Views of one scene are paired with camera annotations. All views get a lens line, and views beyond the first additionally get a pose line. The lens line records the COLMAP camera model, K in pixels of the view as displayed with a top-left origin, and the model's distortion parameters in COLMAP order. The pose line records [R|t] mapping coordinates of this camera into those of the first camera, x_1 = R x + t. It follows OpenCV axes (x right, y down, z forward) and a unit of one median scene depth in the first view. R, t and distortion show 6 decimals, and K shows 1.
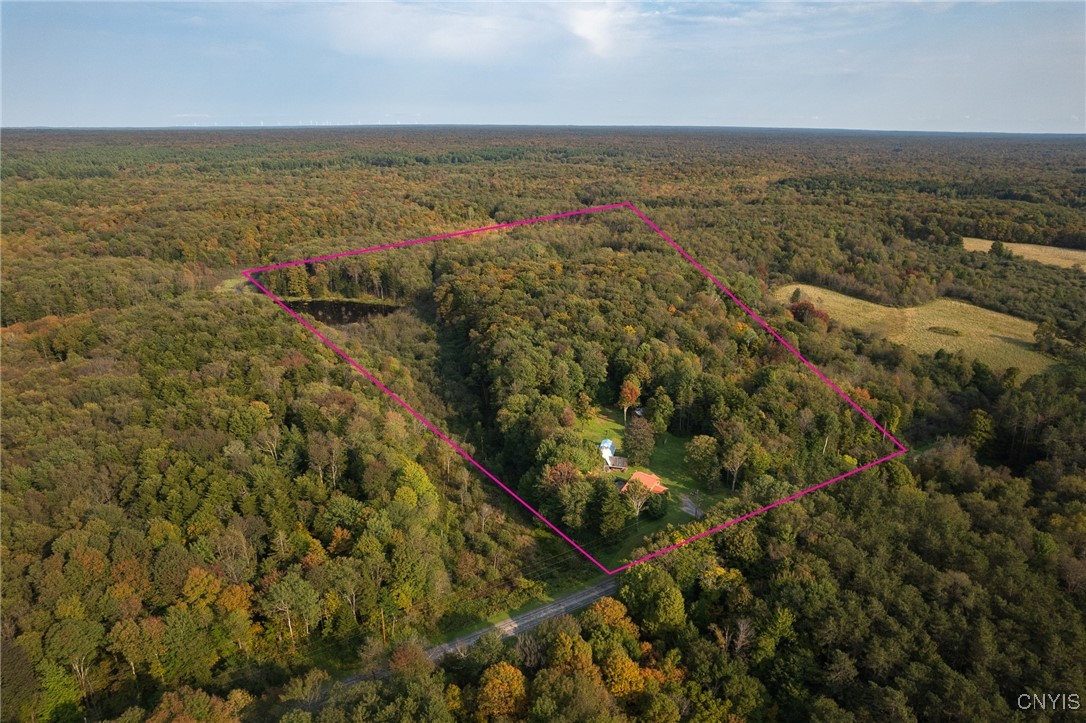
lens RADIAL K [[699.1, 0, 548.3], [0, 699.1, 357.6], [0, 0, 1]] dist [-0.068767, 0.086558]
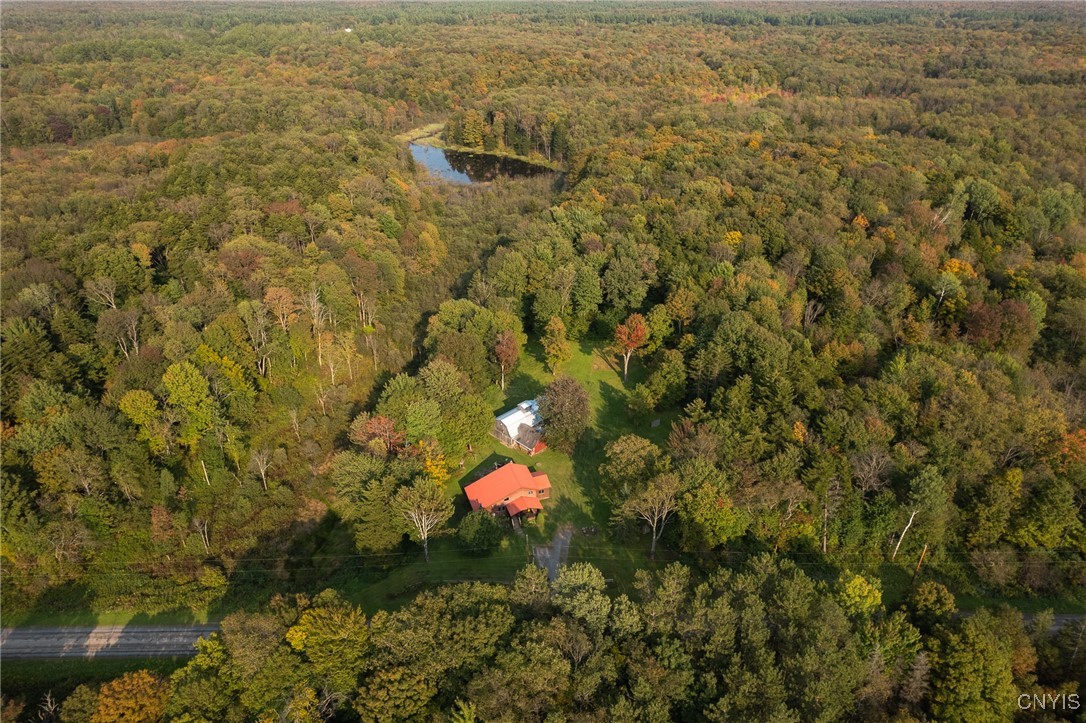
lens RADIAL K [[699.1, 0, 548.3], [0, 699.1, 357.6], [0, 0, 1]] dist [-0.068767, 0.086558]
pose [[0.867690, 0.236471, -0.437259, 0.133660], [-0.161156, 0.965916, 0.202573, -0.017279], [0.470258, -0.105303, 0.876224, 0.170096]]
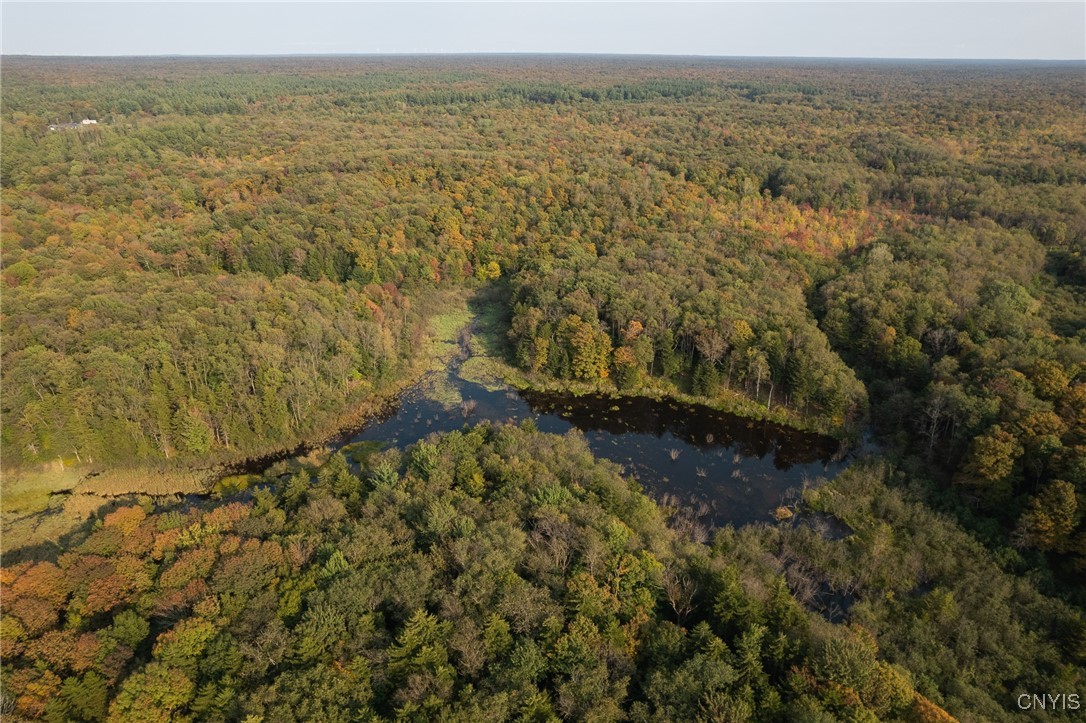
lens RADIAL K [[699.1, 0, 548.3], [0, 699.1, 357.6], [0, 0, 1]] dist [-0.068767, 0.086558]
pose [[0.988969, 0.063252, -0.133940, -0.237003], [-0.051060, 0.994395, 0.092585, -0.112483], [0.139046, -0.084725, 0.986655, 0.357401]]
